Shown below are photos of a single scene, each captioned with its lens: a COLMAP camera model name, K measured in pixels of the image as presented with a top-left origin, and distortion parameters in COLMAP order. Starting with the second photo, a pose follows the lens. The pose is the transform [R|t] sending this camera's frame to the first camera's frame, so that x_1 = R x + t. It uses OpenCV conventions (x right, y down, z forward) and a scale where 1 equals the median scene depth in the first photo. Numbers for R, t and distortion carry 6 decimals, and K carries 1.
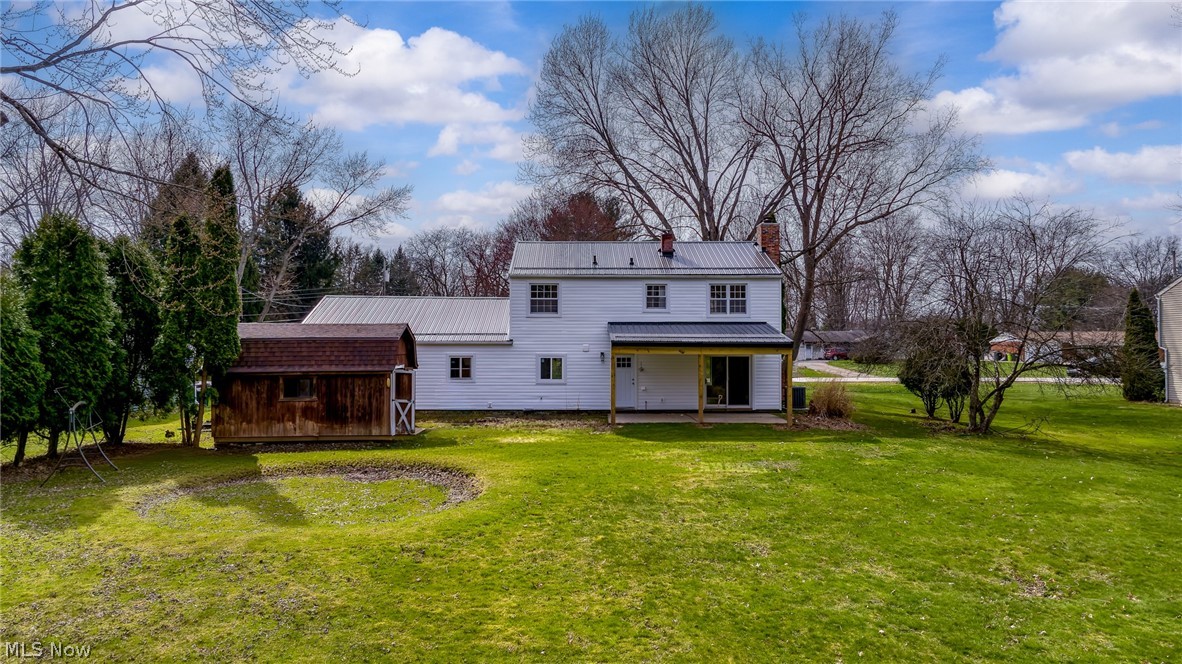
lens RADIAL K [[834.1, 0, 589.3], [0, 834.1, 329.8], [0, 0, 1]] dist [-0.008696, -0.001597]
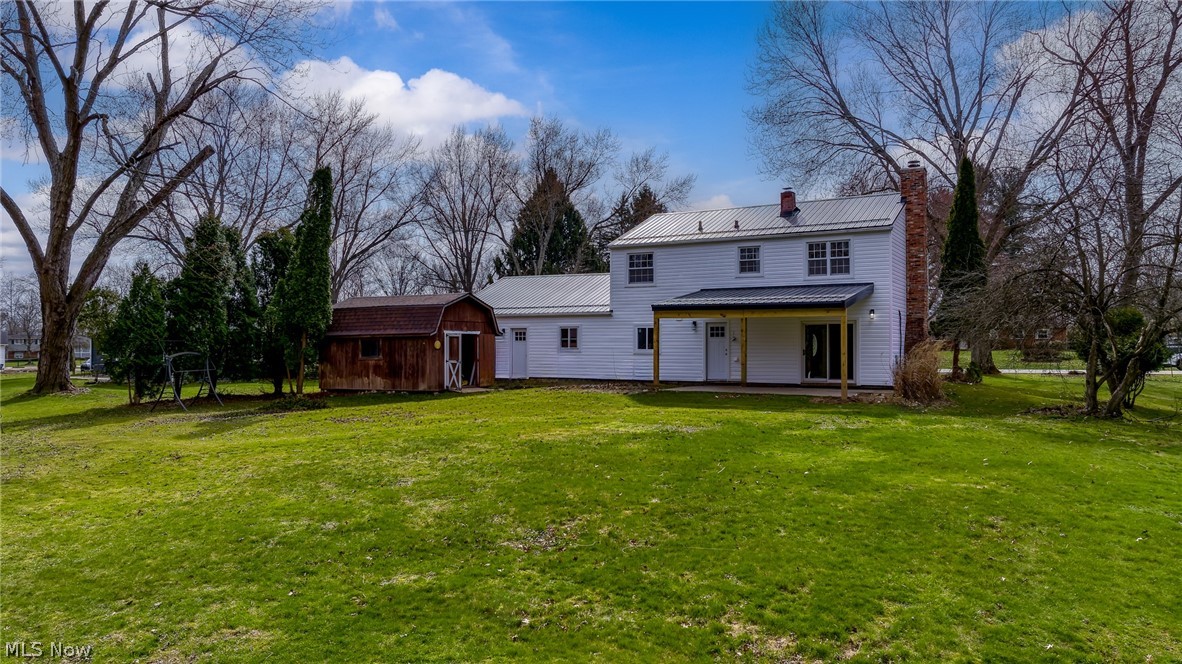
lens RADIAL K [[834.1, 0, 589.0], [0, 834.1, 335.1], [0, 0, 1]] dist [-0.008696, -0.001597]
pose [[0.851560, -0.007492, -0.524203, 0.412650], [0.009783, 0.999951, 0.001602, 0.040091], [0.524165, -0.006493, 0.851592, 0.121753]]
